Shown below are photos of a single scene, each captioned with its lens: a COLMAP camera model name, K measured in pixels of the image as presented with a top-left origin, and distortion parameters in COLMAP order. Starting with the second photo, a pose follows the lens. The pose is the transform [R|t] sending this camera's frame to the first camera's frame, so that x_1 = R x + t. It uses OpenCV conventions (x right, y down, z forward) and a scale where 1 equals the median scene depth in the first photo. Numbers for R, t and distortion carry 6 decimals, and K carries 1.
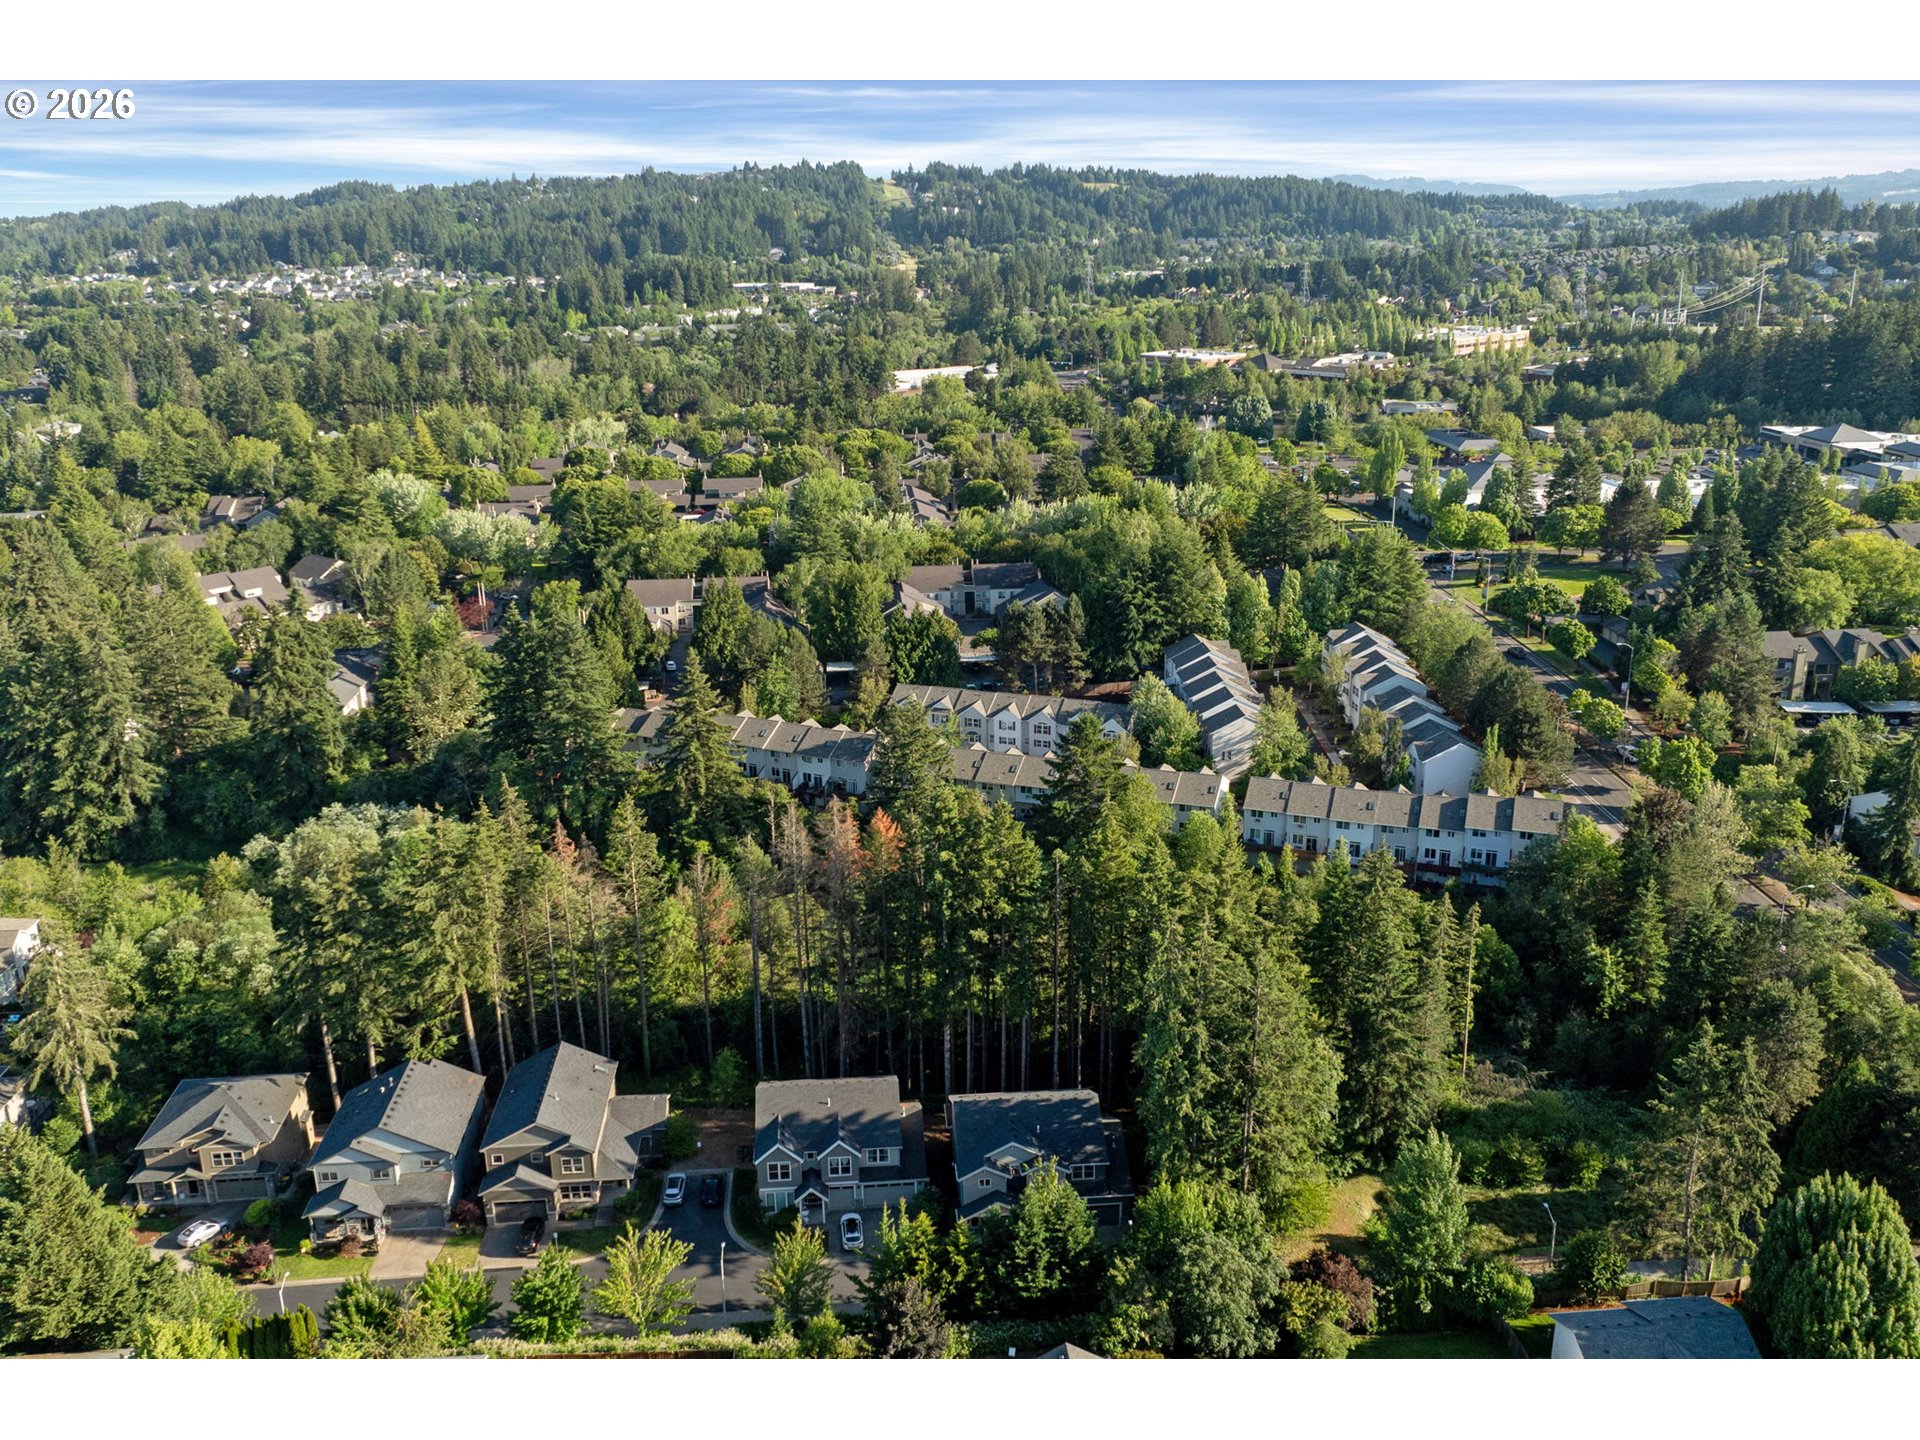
lens RADIAL K [[1594.8, 0, 960.0], [0, 1594.8, 720.0], [0, 0, 1]] dist [-0.015175, -0.003673]
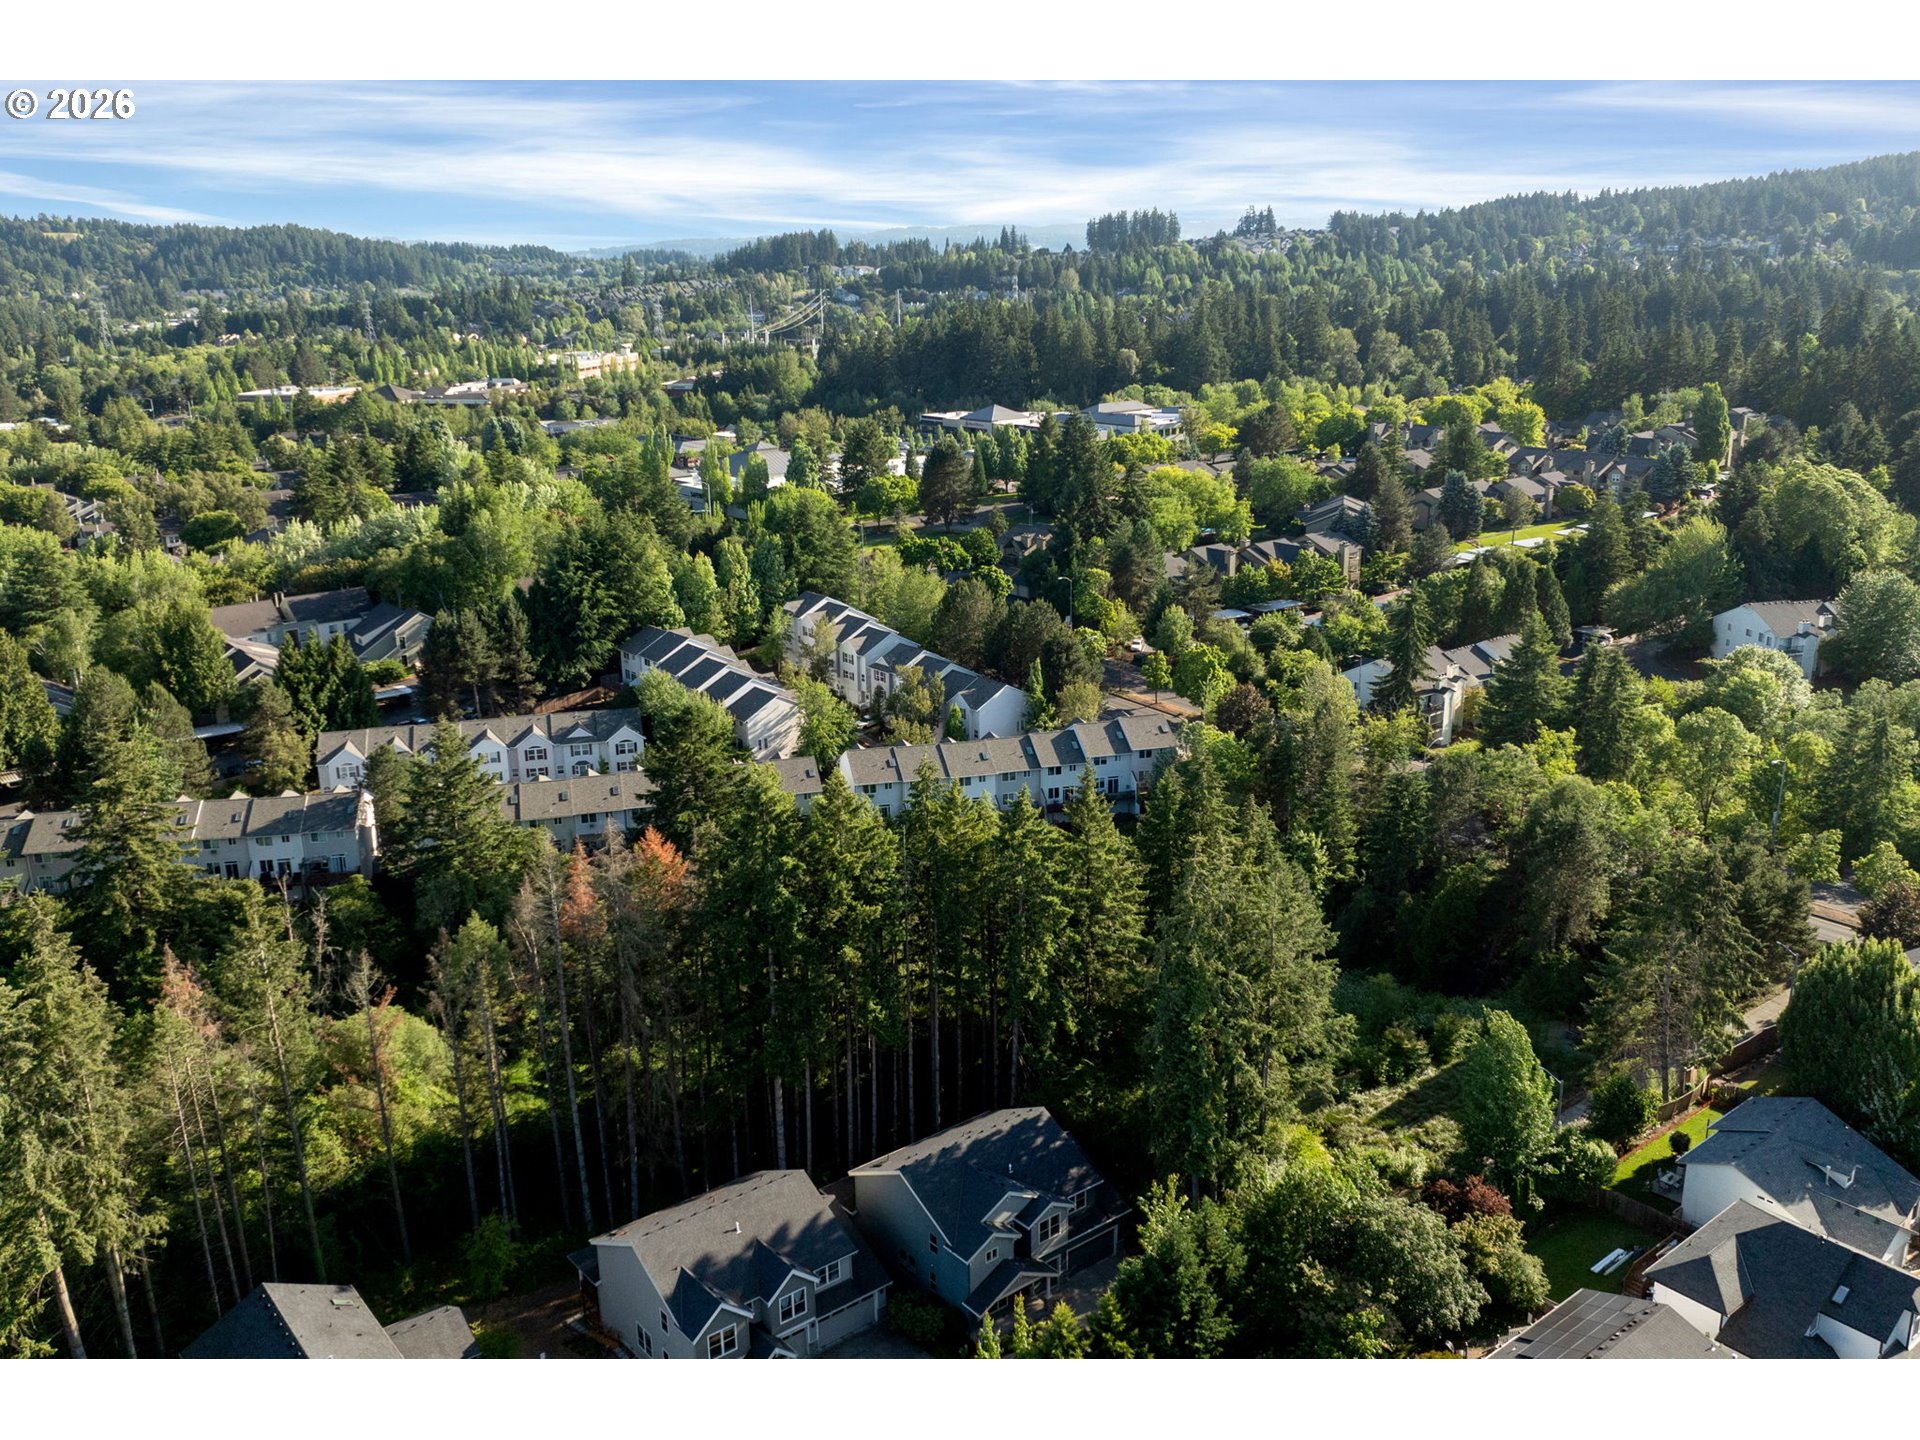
lens RADIAL K [[1594.8, 0, 960.0], [0, 1594.8, 720.0], [0, 0, 1]] dist [-0.015175, -0.003673]
pose [[0.827289, -0.157514, 0.539242, -0.193581], [0.175751, 0.984272, 0.017876, 0.011497], [-0.533577, 0.079984, 0.841961, 0.181845]]
